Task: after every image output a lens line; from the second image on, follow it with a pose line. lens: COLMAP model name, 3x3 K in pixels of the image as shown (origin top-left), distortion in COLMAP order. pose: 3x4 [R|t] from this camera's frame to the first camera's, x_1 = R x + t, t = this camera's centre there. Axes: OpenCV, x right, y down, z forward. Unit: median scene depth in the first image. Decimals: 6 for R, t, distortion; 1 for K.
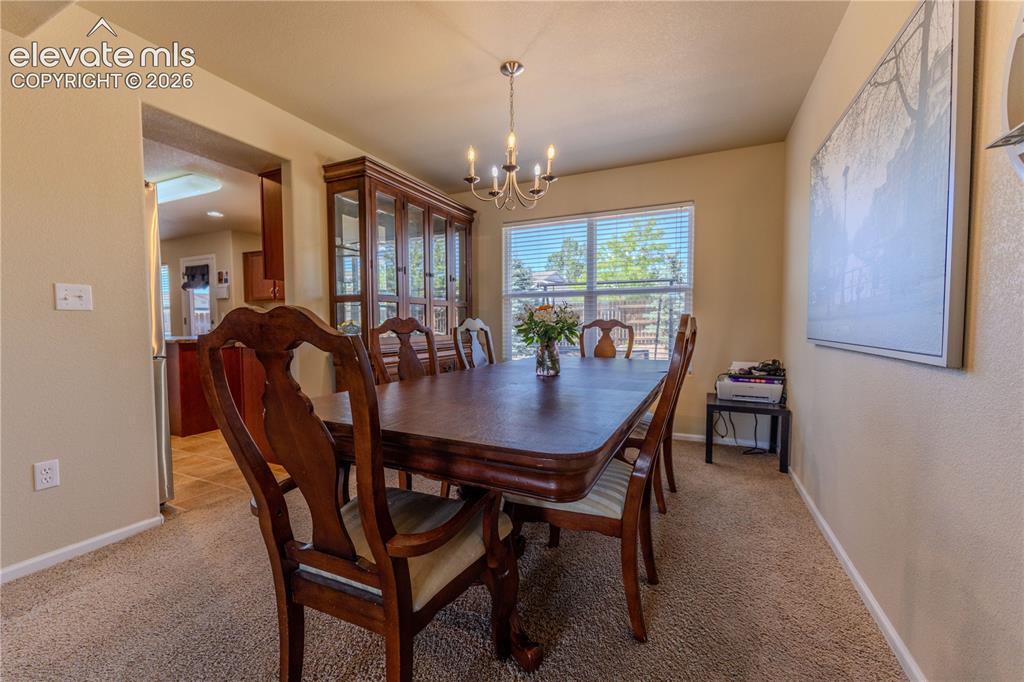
lens RADIAL K [[407.9, 0, 511.6], [0, 407.9, 344.6], [0, 0, 1]] dist [-0.001010, 0.000317]
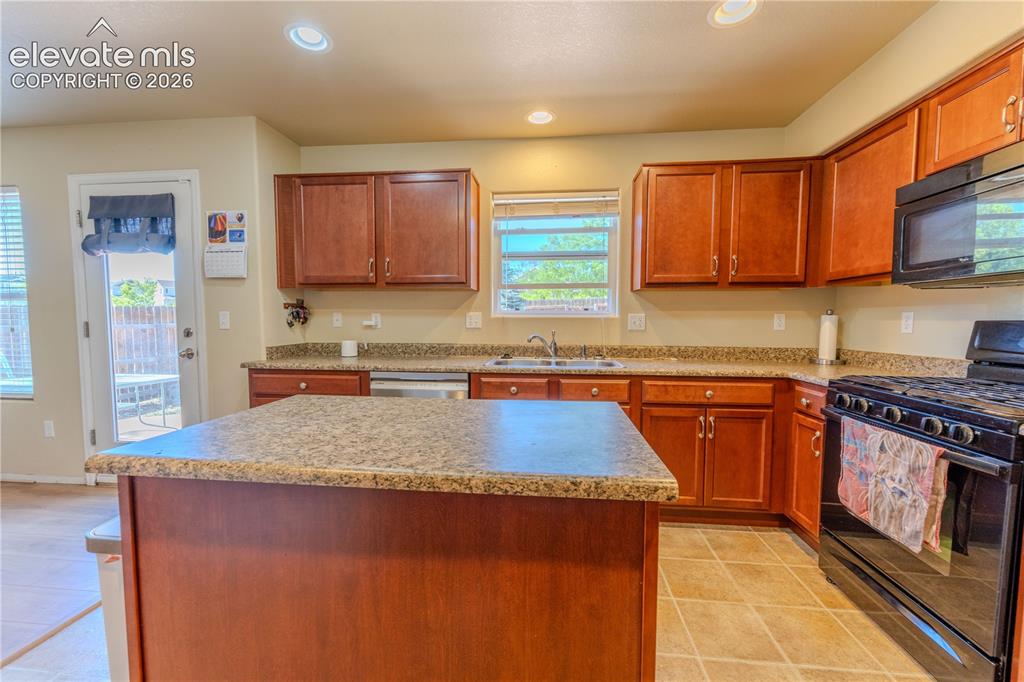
lens RADIAL K [[407.9, 0, 511.6], [0, 407.9, 344.6], [0, 0, 1]] dist [-0.001010, 0.000317]
pose [[0.945515, -0.013387, 0.325304, -1.184806], [0.009950, 0.999876, 0.012226, -0.096832], [-0.325427, -0.008323, 0.945530, 1.053232]]
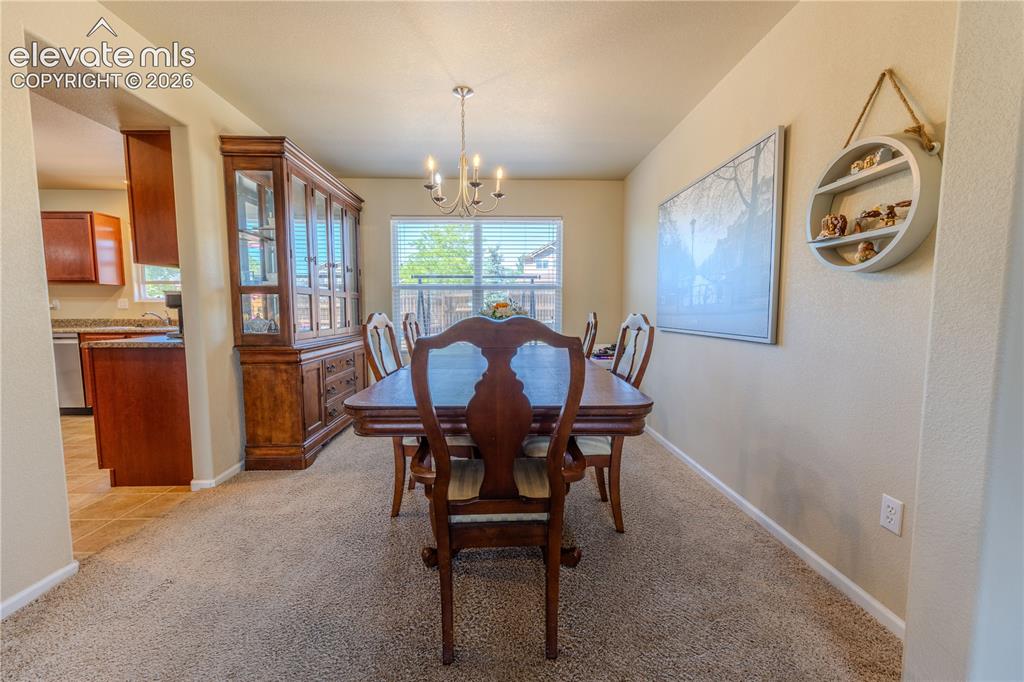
lens RADIAL K [[407.9, 0, 511.6], [0, 407.9, 344.6], [0, 0, 1]] dist [-0.001010, 0.000317]
pose [[0.893595, -0.036034, 0.447425, -0.310559], [0.021581, 0.999069, 0.037359, -0.013270], [-0.448355, -0.023728, 0.893541, -0.065133]]
